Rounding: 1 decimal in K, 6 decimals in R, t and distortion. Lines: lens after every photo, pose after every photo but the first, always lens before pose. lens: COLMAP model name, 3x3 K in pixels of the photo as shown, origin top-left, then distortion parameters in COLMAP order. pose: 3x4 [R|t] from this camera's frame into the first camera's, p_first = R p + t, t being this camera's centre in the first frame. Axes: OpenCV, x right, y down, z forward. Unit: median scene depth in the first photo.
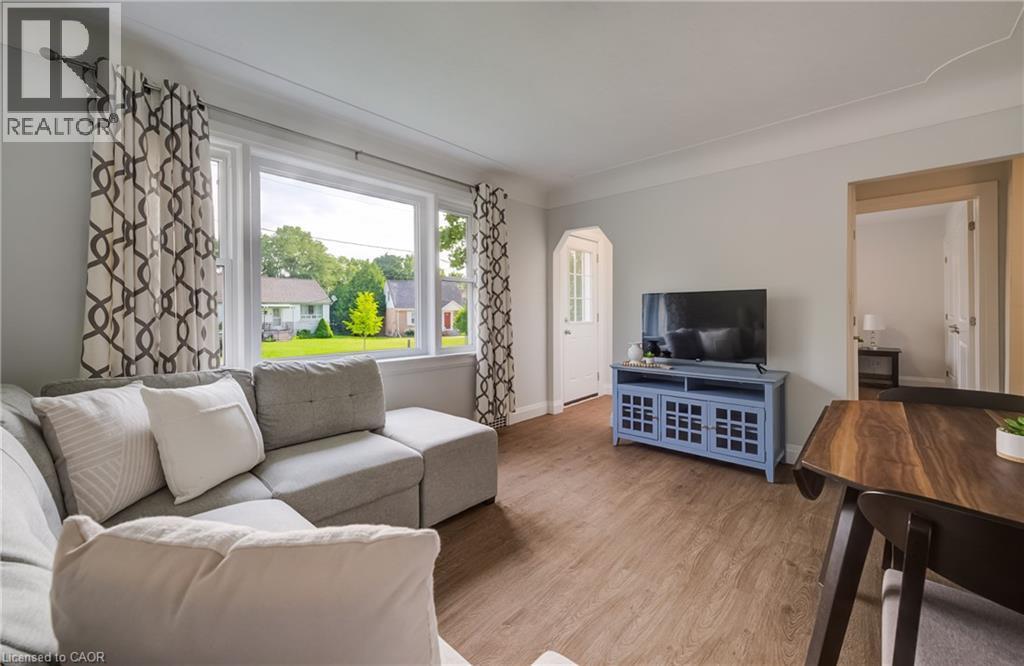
lens RADIAL K [[406.5, 0, 516.7], [0, 406.5, 313.8], [0, 0, 1]] dist [0.000698, 0.000584]
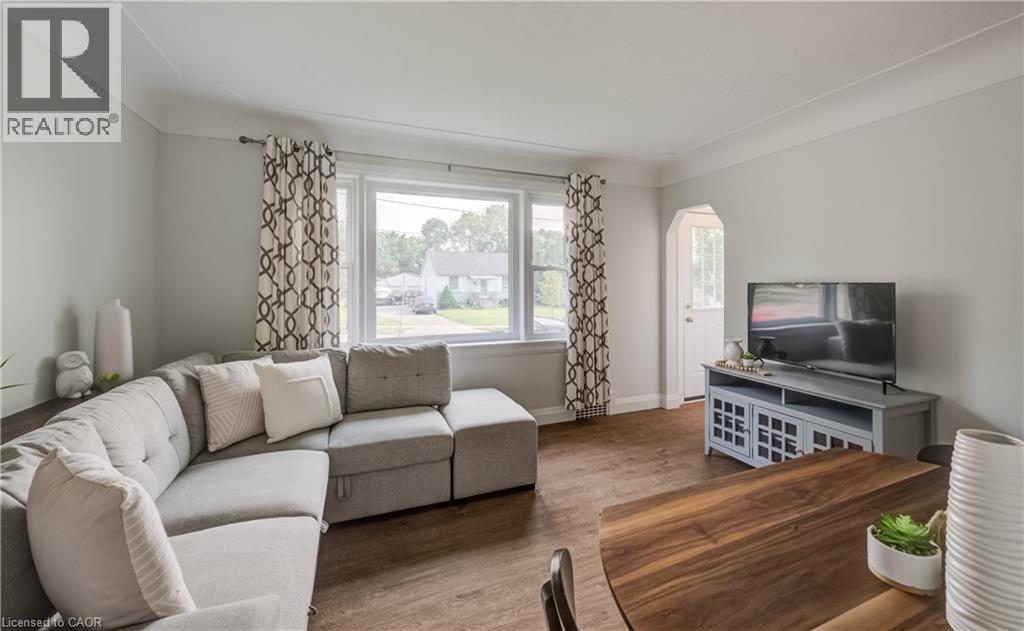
lens RADIAL K [[419.3, 0, 533.3], [0, 419.3, 279.8], [0, 0, 1]] dist [-0.002156, -0.000082]
pose [[0.907985, 0.000142, -0.419004, 0.421453], [-0.004068, 0.999956, -0.008475, -0.072957], [0.418984, 0.009399, 0.907945, 0.012134]]
